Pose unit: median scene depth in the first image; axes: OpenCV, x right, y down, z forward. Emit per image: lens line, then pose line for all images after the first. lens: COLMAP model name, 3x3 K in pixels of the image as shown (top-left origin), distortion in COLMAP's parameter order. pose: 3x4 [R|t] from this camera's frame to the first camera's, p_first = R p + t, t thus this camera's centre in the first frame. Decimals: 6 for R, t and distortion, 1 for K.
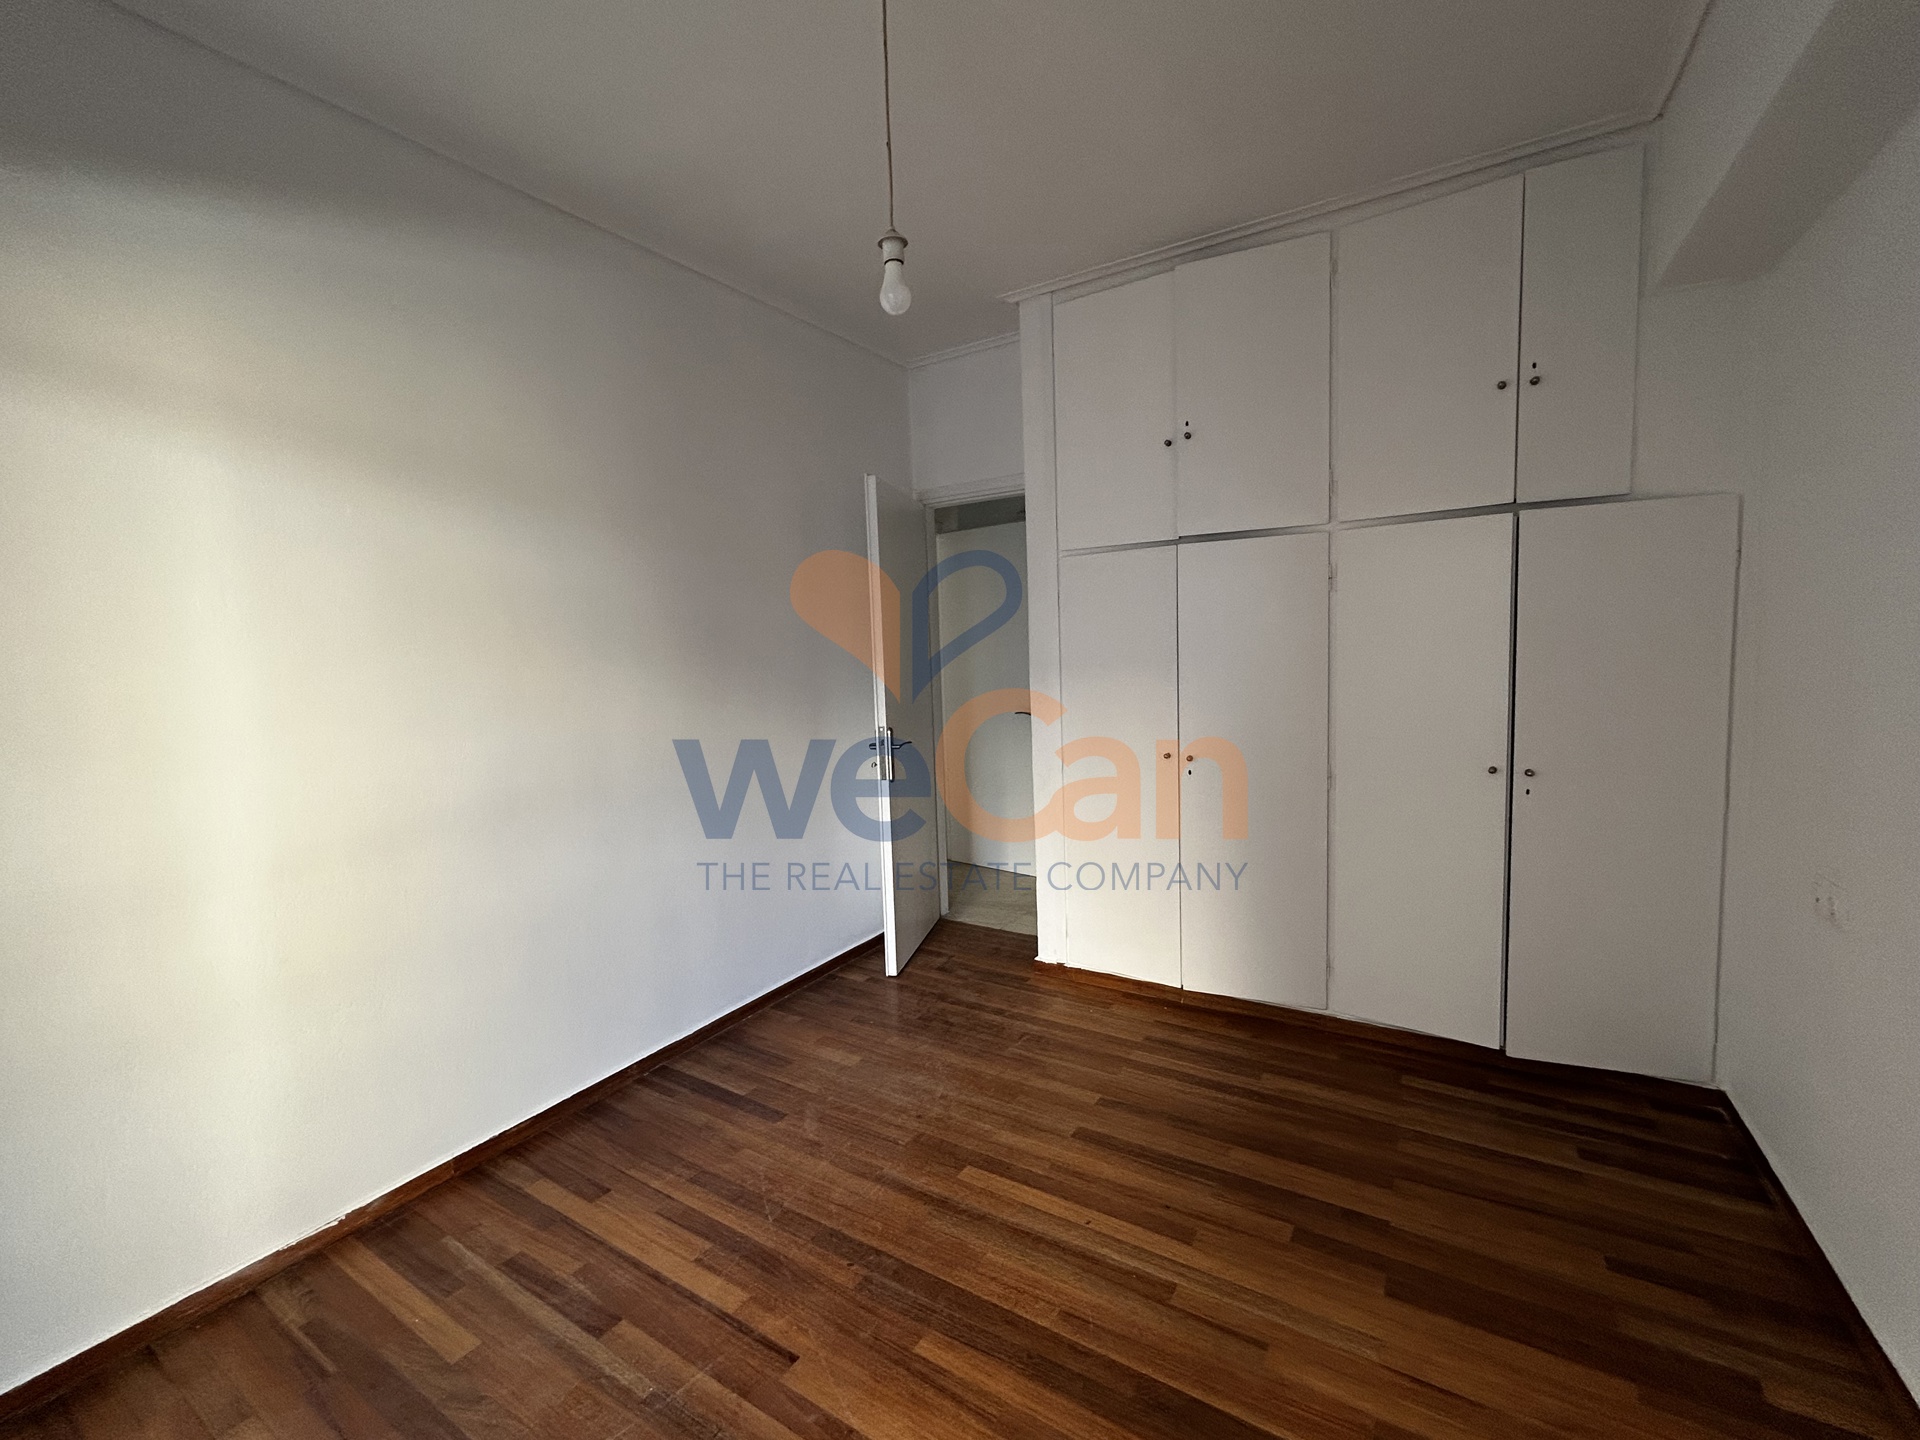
lens RADIAL K [[812.1, 0, 953.5], [0, 812.1, 715.5], [0, 0, 1]] dist [-0.004340, 0.003400]
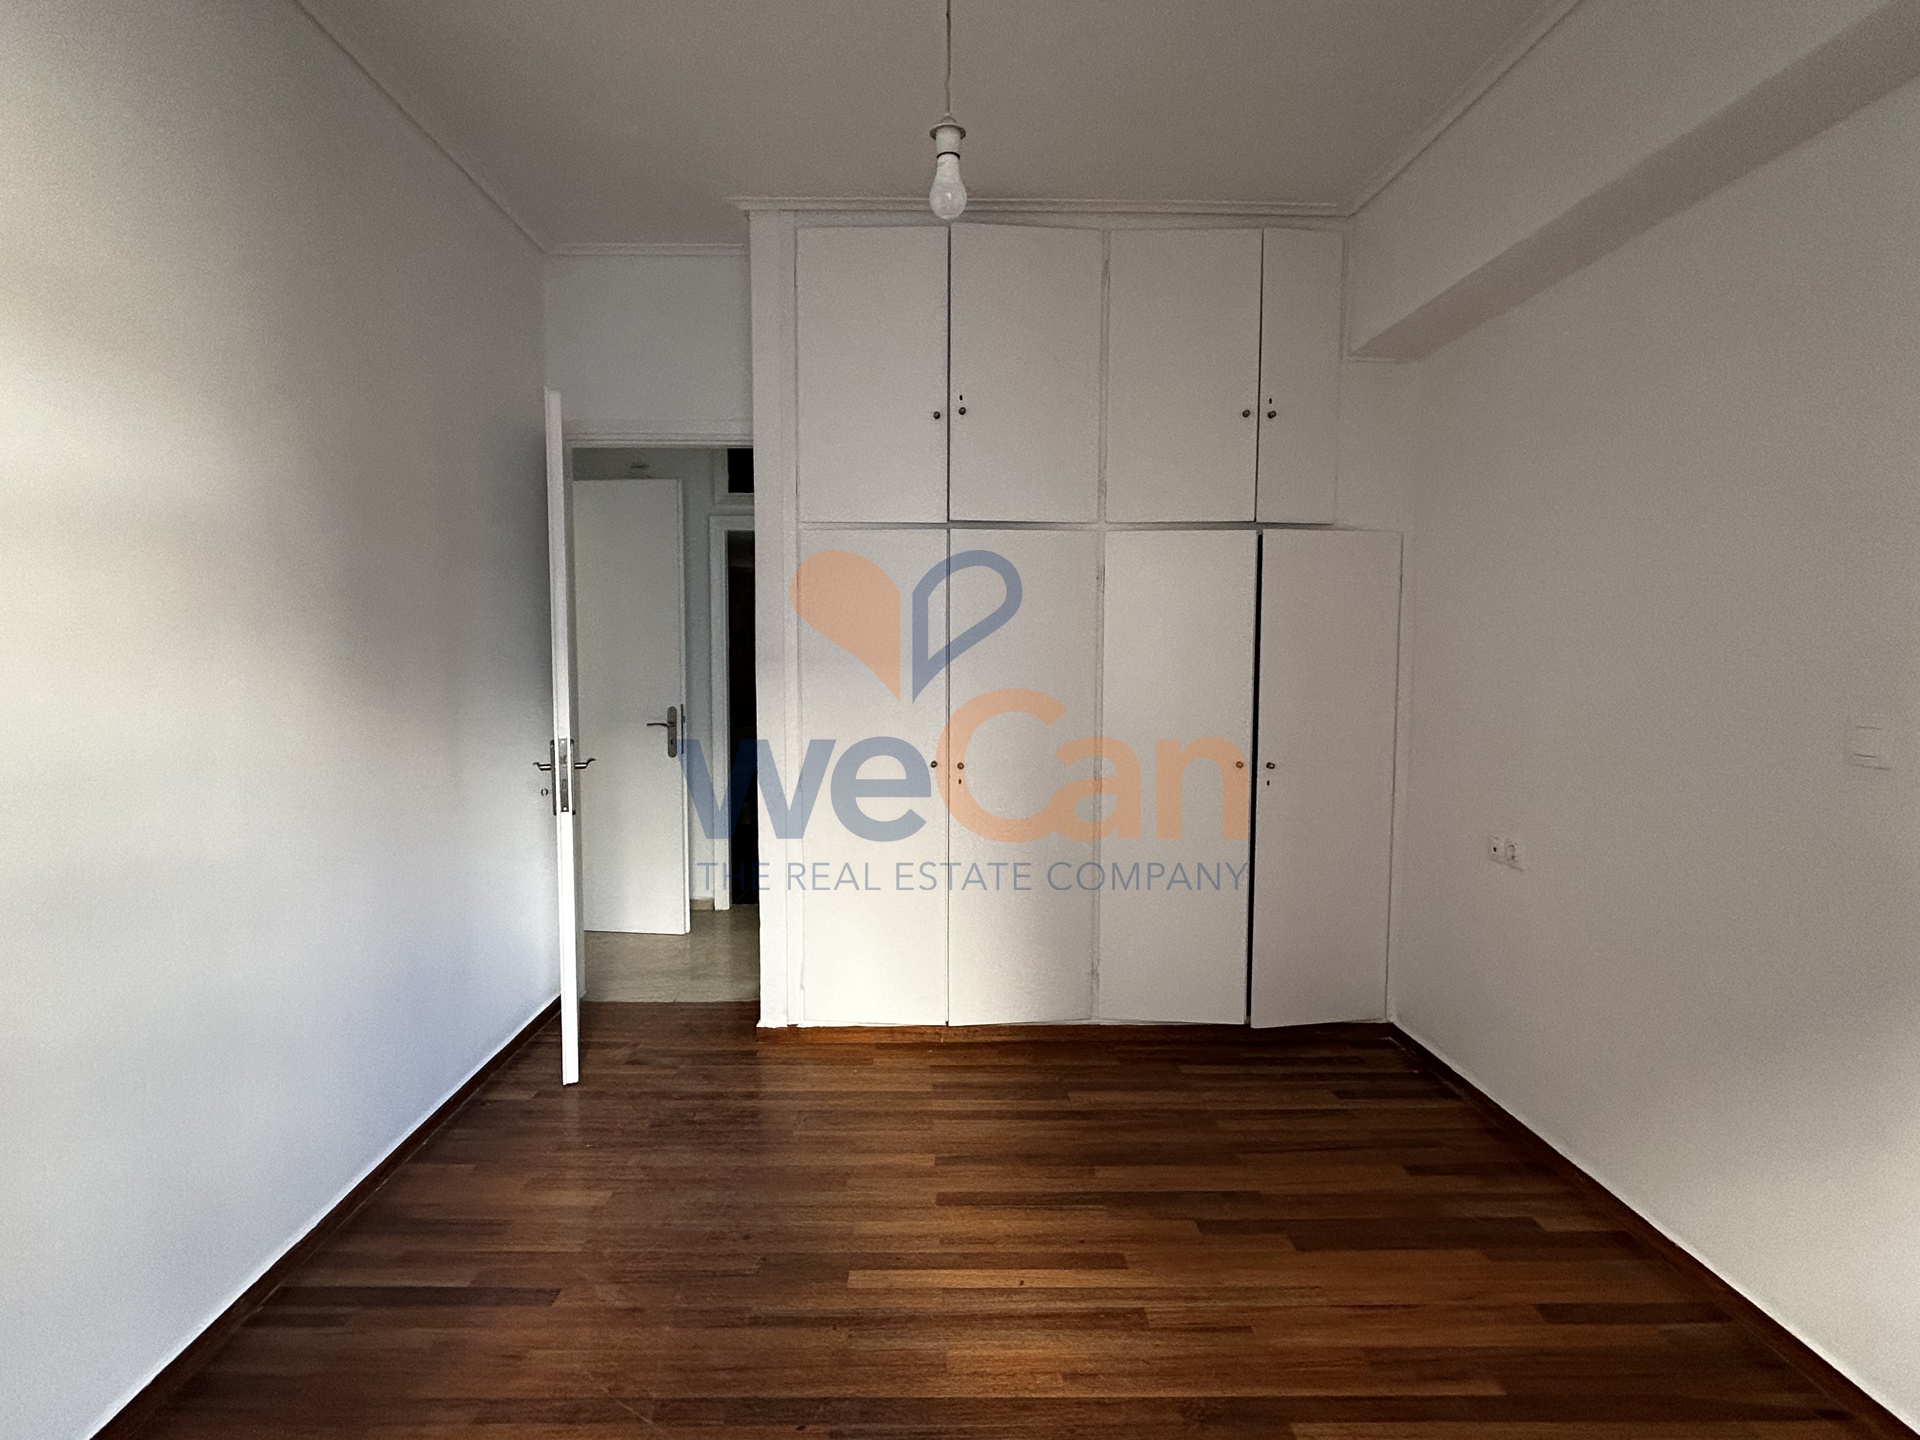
lens RADIAL K [[994.4, 0, 935.5], [0, 994.4, 717.6], [0, 0, 1]] dist [-0.007096, 0.001235]
pose [[0.841665, -0.002794, 0.539993, -0.403009], [0.014881, 0.999727, -0.018023, 0.022605], [-0.539795, 0.023205, 0.841477, 0.103137]]
